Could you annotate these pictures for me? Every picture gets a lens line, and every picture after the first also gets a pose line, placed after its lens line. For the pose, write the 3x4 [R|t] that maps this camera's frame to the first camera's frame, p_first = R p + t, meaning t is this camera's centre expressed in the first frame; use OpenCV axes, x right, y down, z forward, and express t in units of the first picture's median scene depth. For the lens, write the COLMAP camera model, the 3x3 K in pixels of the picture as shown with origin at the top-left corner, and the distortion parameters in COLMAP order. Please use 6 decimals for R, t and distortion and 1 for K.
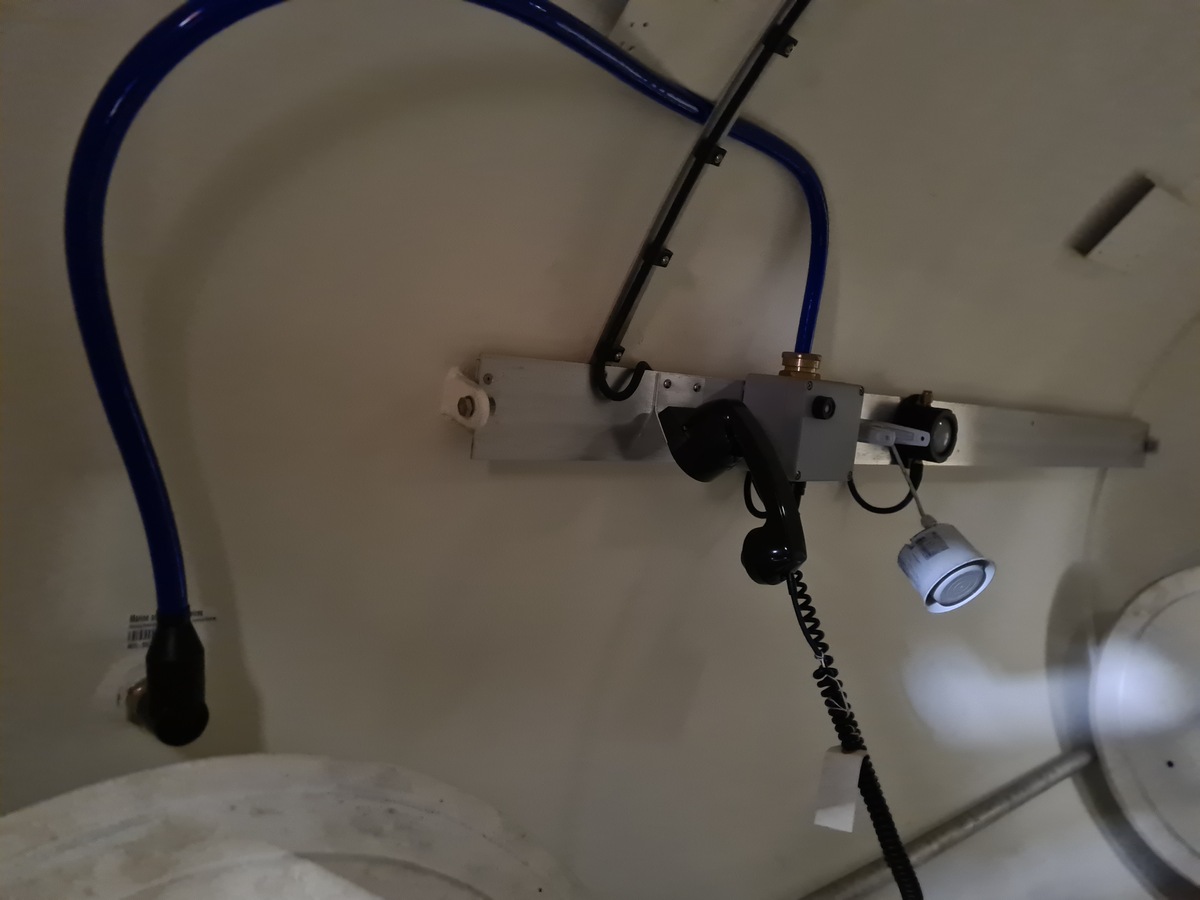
lens RADIAL K [[907.7, 0, 590.6], [0, 907.7, 441.6], [0, 0, 1]] dist [0.053688, -0.048212]
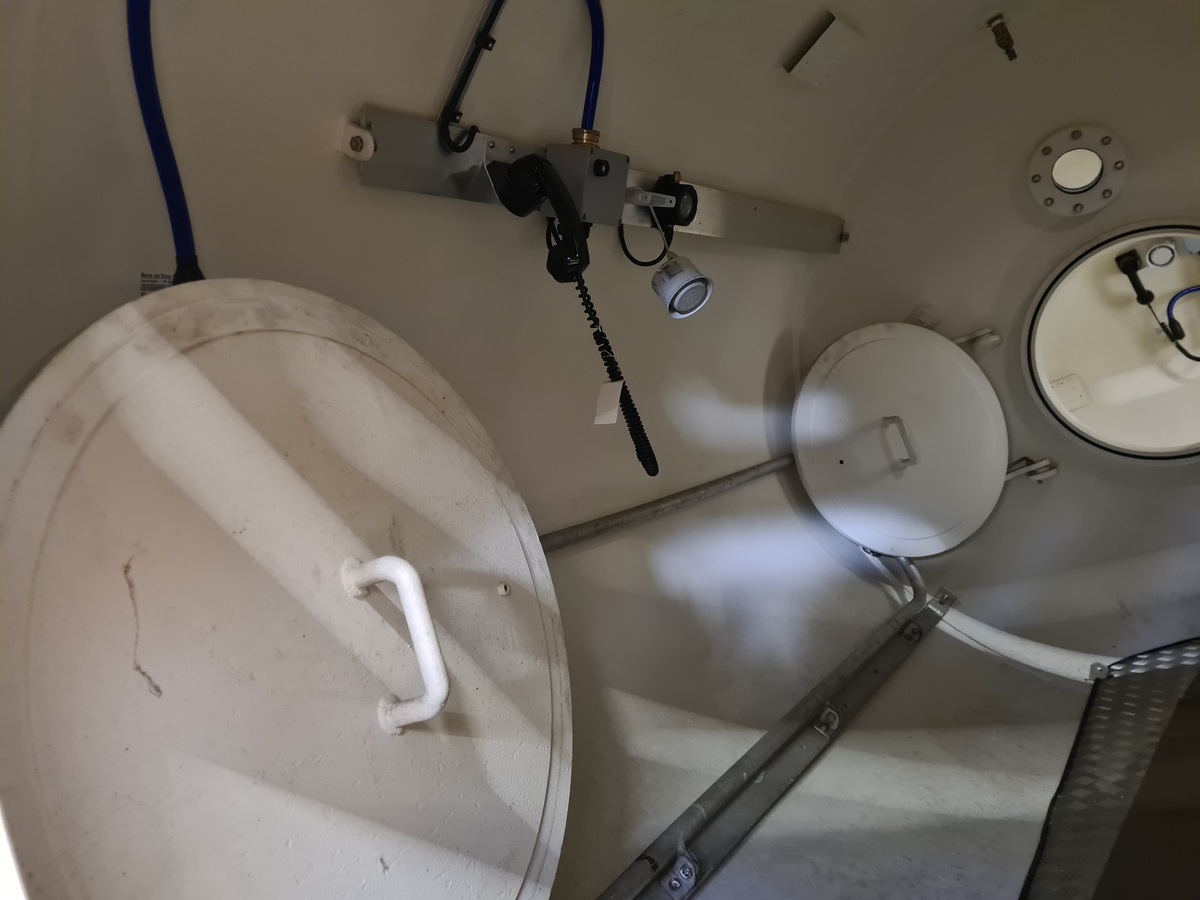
lens RADIAL K [[892.9, 0, 596.0], [0, 892.9, 444.6], [0, 0, 1]] dist [0.054566, -0.054709]
pose [[0.973352, -0.044167, 0.225022, -0.082382], [0.004437, 0.984720, 0.174088, 0.137049], [-0.229272, -0.168450, 0.958676, -0.393430]]
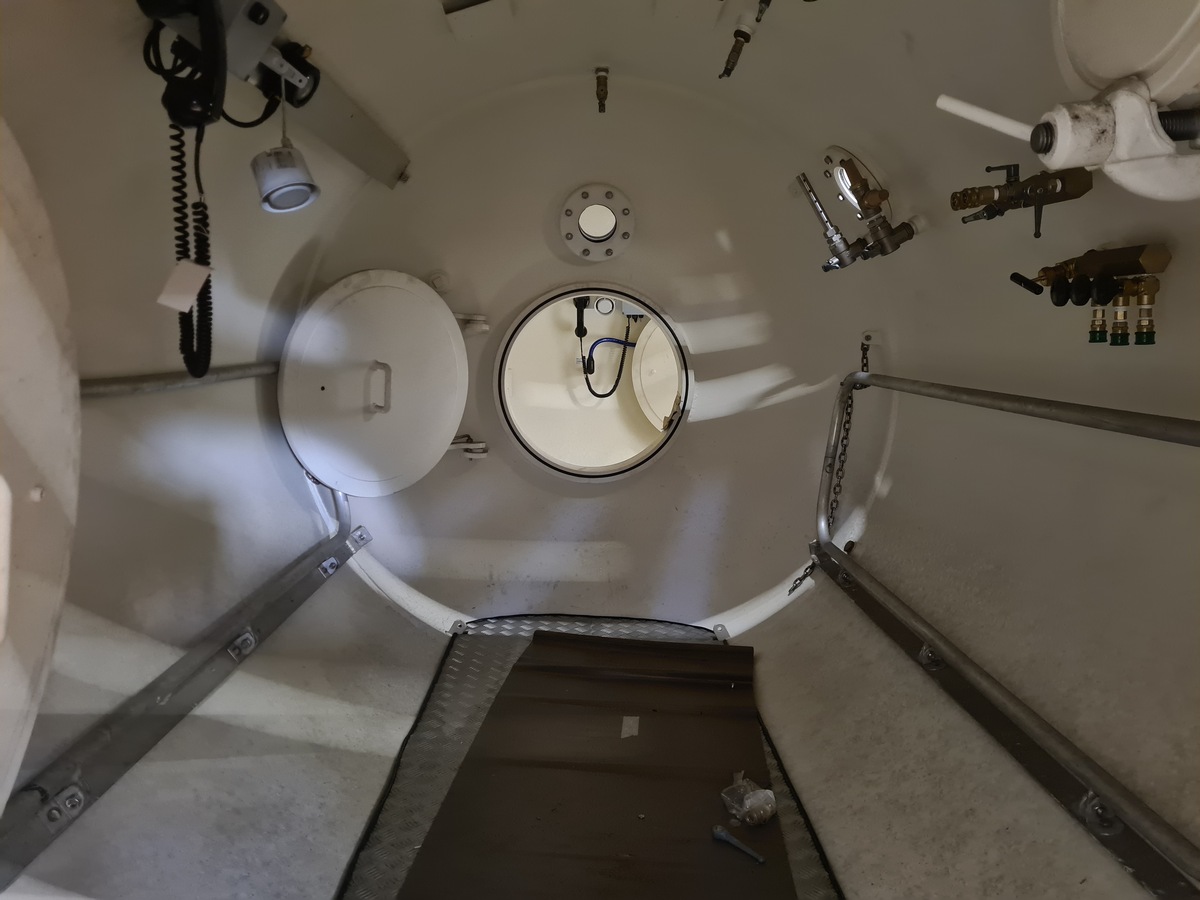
lens RADIAL K [[886.0, 0, 597.6], [0, 886.0, 441.2], [0, 0, 1]] dist [0.064497, -0.053226]
pose [[0.597642, 0.201431, 0.776048, -0.274110], [-0.455663, 0.881747, 0.122044, 0.106055], [-0.659694, -0.426554, 0.618753, -0.264064]]
